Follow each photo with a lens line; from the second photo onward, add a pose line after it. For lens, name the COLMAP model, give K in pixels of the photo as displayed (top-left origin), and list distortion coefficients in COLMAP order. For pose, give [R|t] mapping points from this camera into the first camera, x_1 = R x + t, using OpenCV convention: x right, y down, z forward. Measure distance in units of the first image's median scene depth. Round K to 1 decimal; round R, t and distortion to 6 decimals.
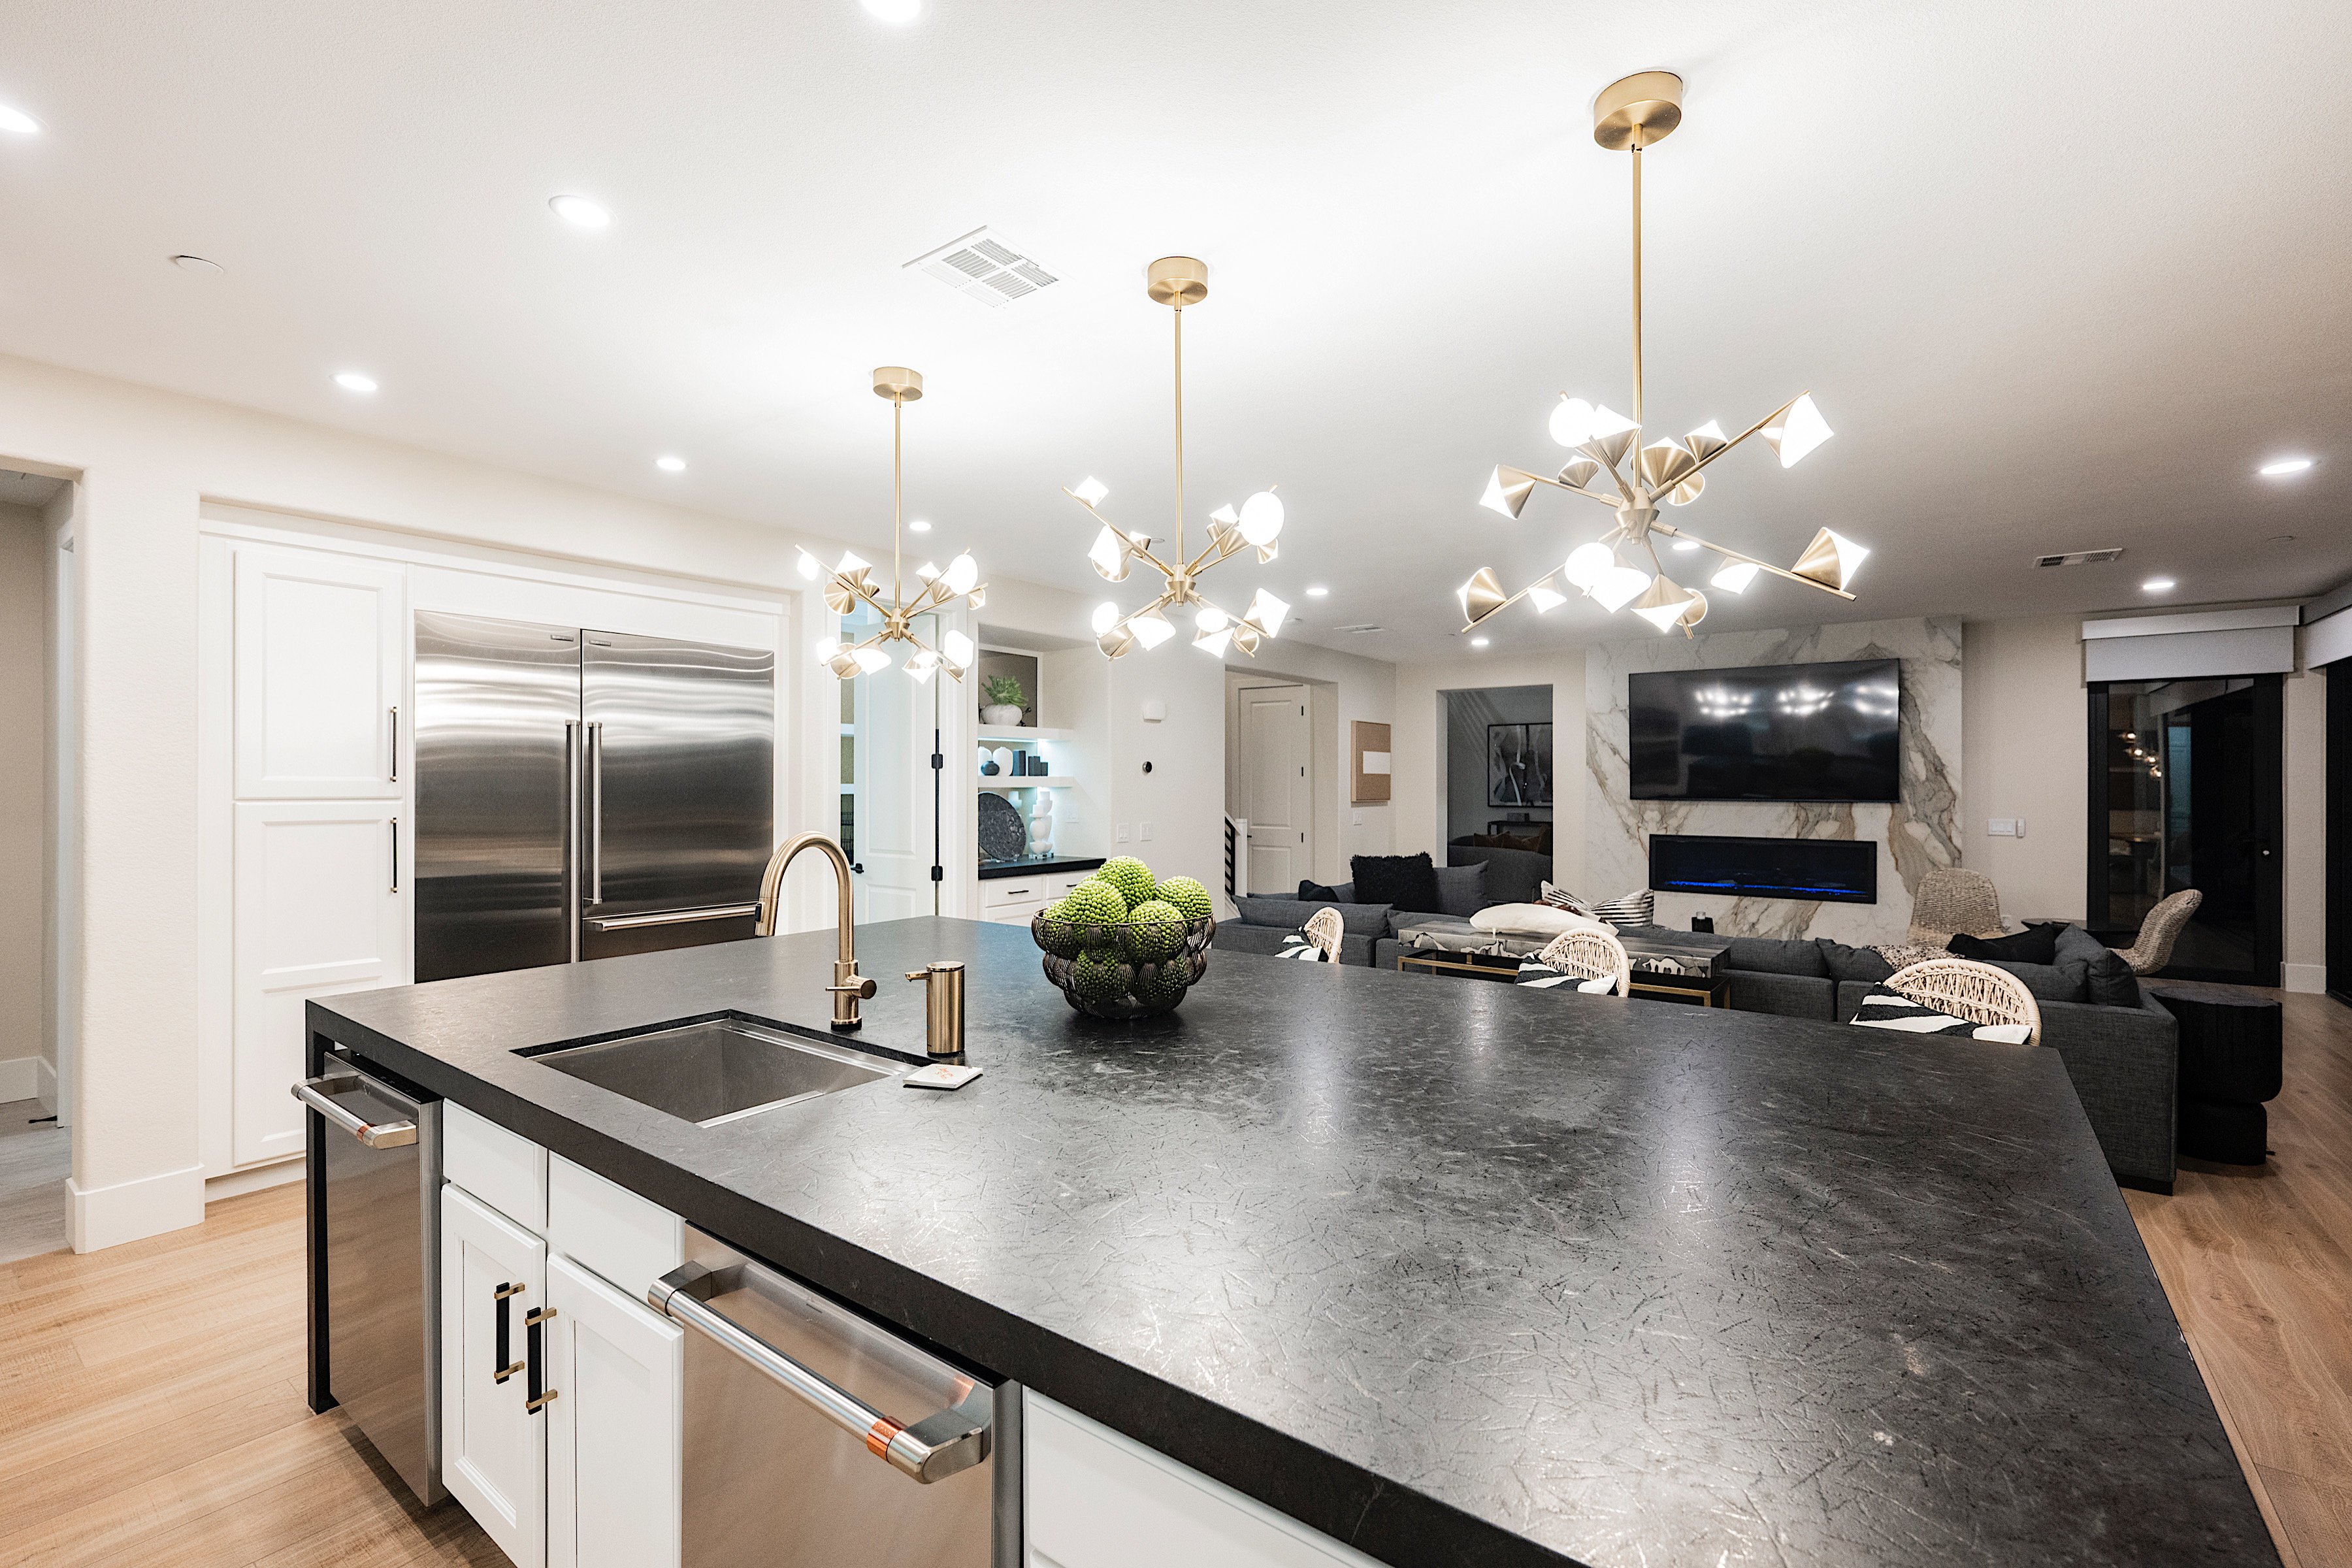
lens RADIAL K [[1021.1, 0, 1180.7], [0, 1021.1, 784.2], [0, 0, 1]] dist [0.000517, -0.000060]
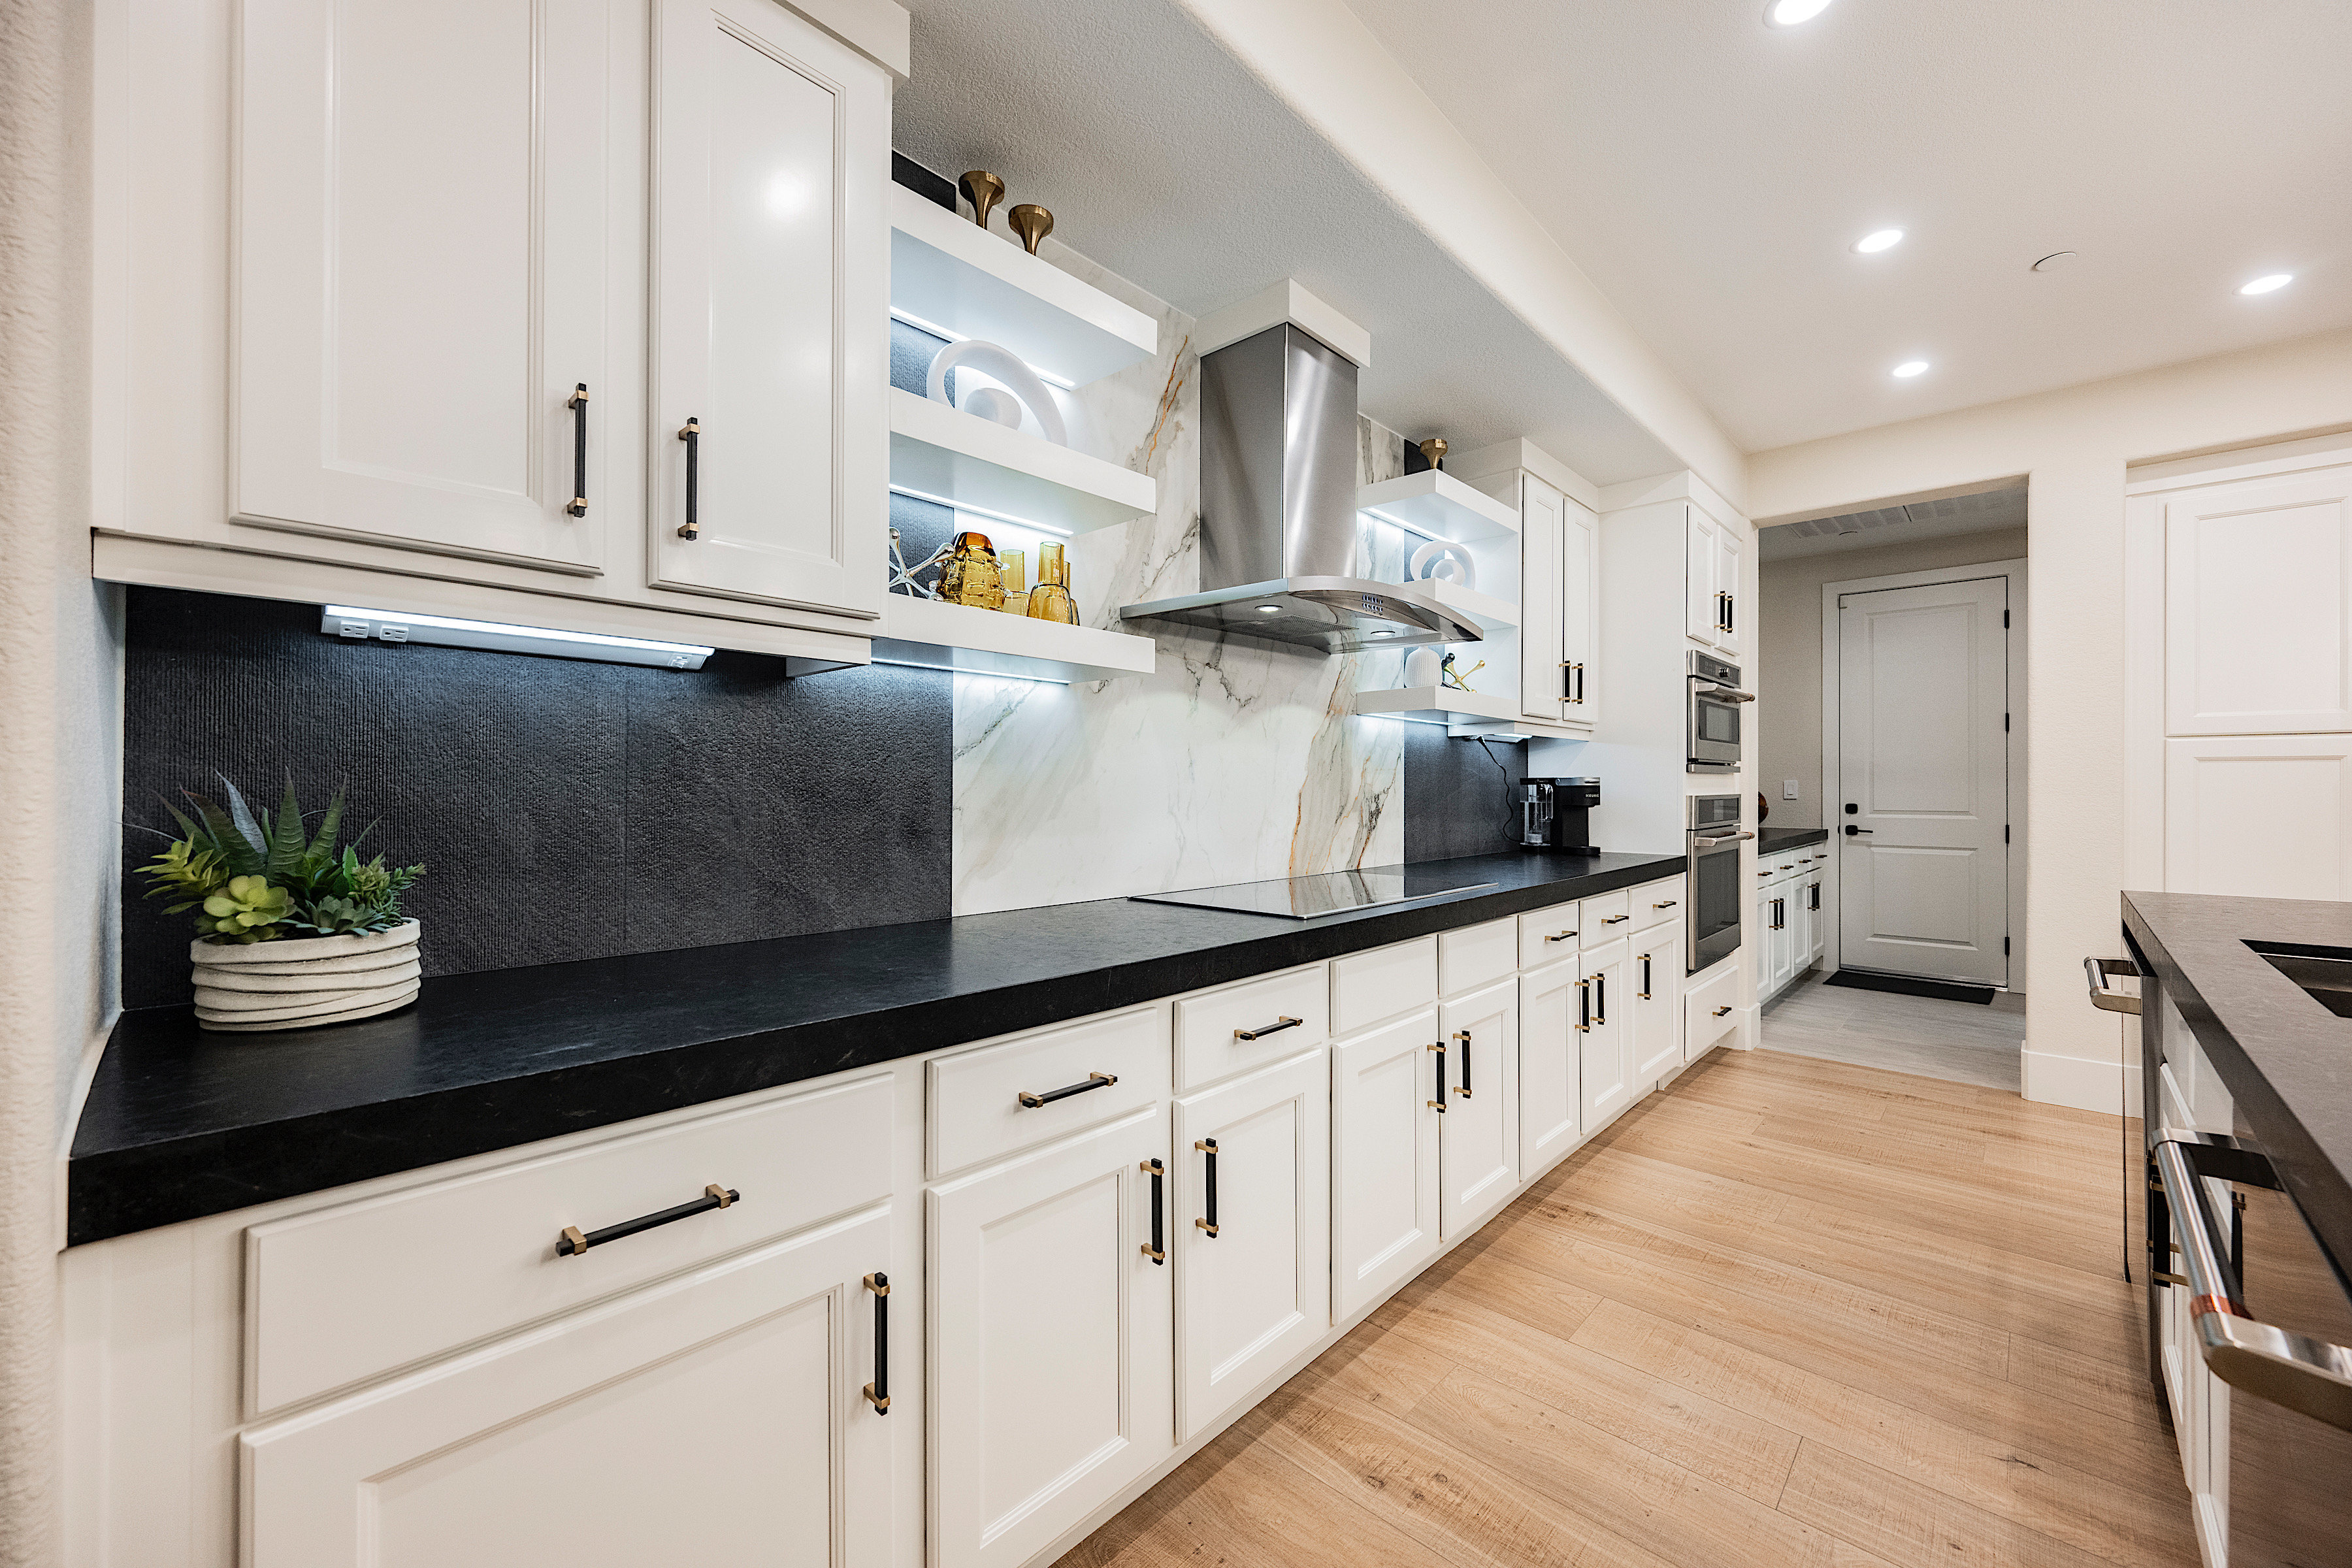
lens RADIAL K [[916.0, 0, 1180.6], [0, 916.0, 781.6], [0, 0, 1]] dist [-0.000911, 0.000261]
pose [[-0.113713, -0.004670, -0.993503, 0.142221], [-0.003648, 0.999984, -0.004283, 0.070519], [0.993507, 0.003138, -0.113728, 0.087570]]
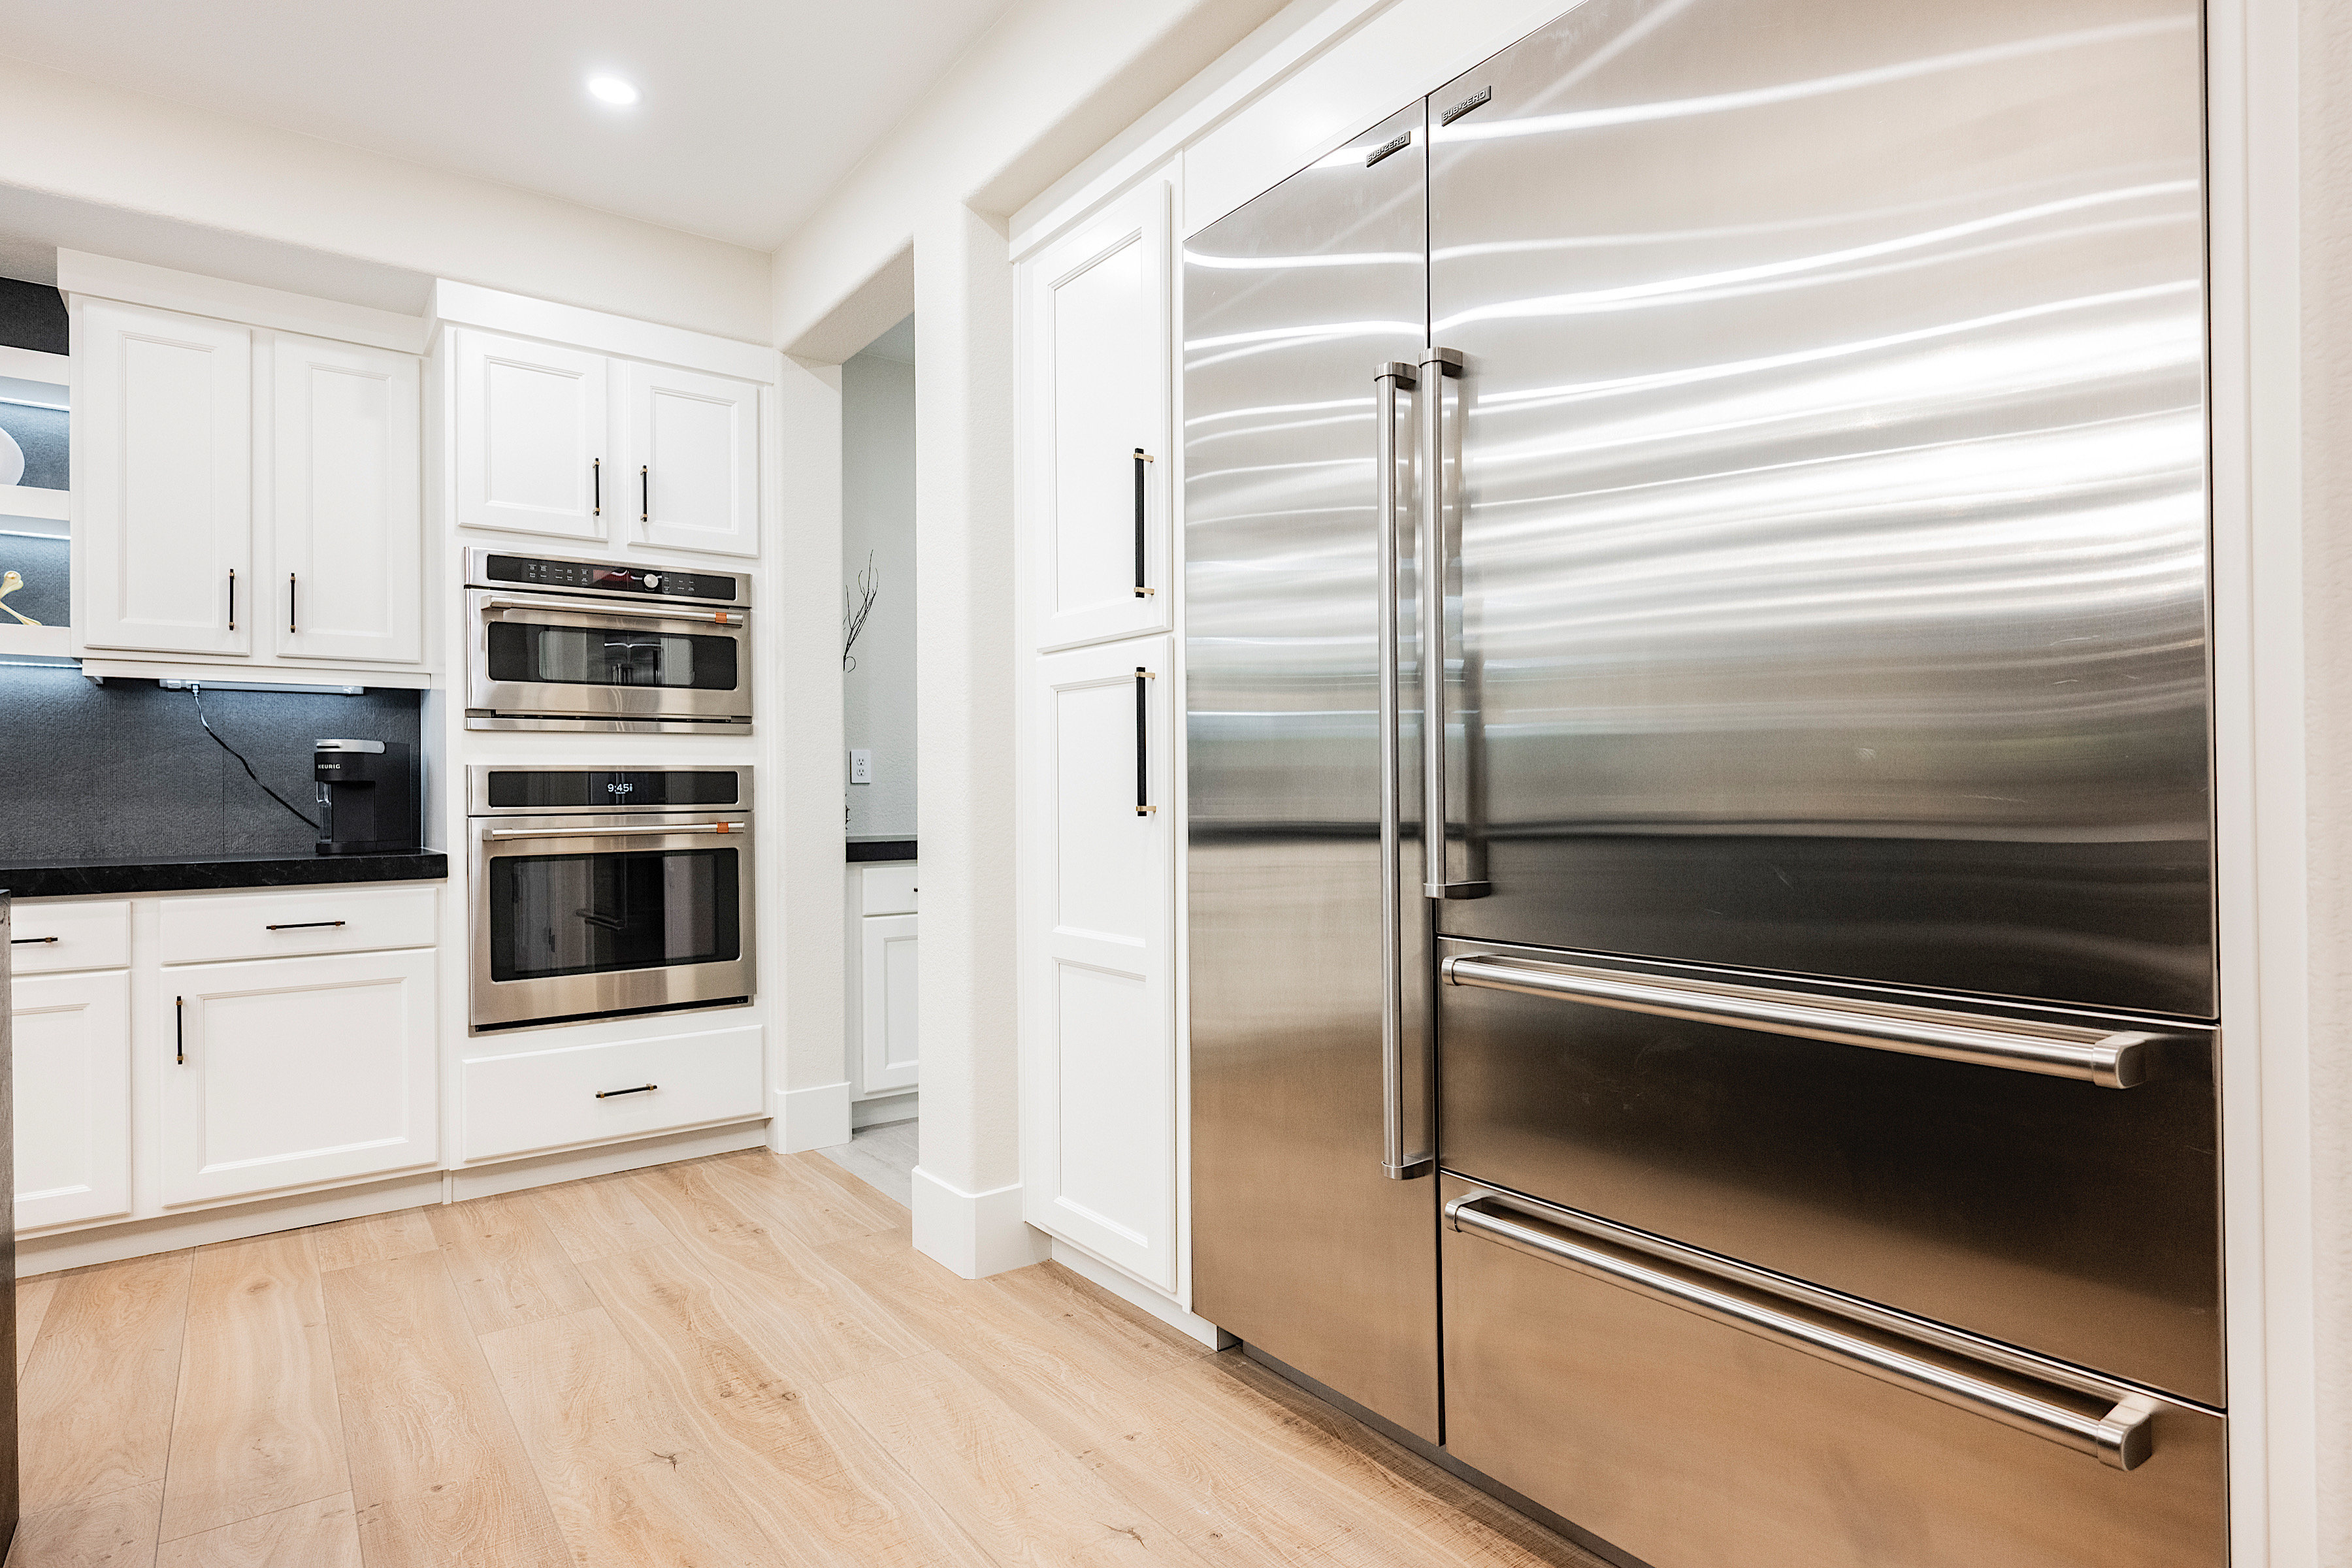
lens RADIAL K [[1211.0, 0, 1179.5], [0, 1211.0, 785.6], [0, 0, 1]] dist [-0.000817, 0.000306]
pose [[-0.276919, -0.005691, -0.960876, -0.219648], [0.006849, 0.999945, -0.007896, 0.106294], [0.960869, -0.008768, -0.276865, 1.308577]]
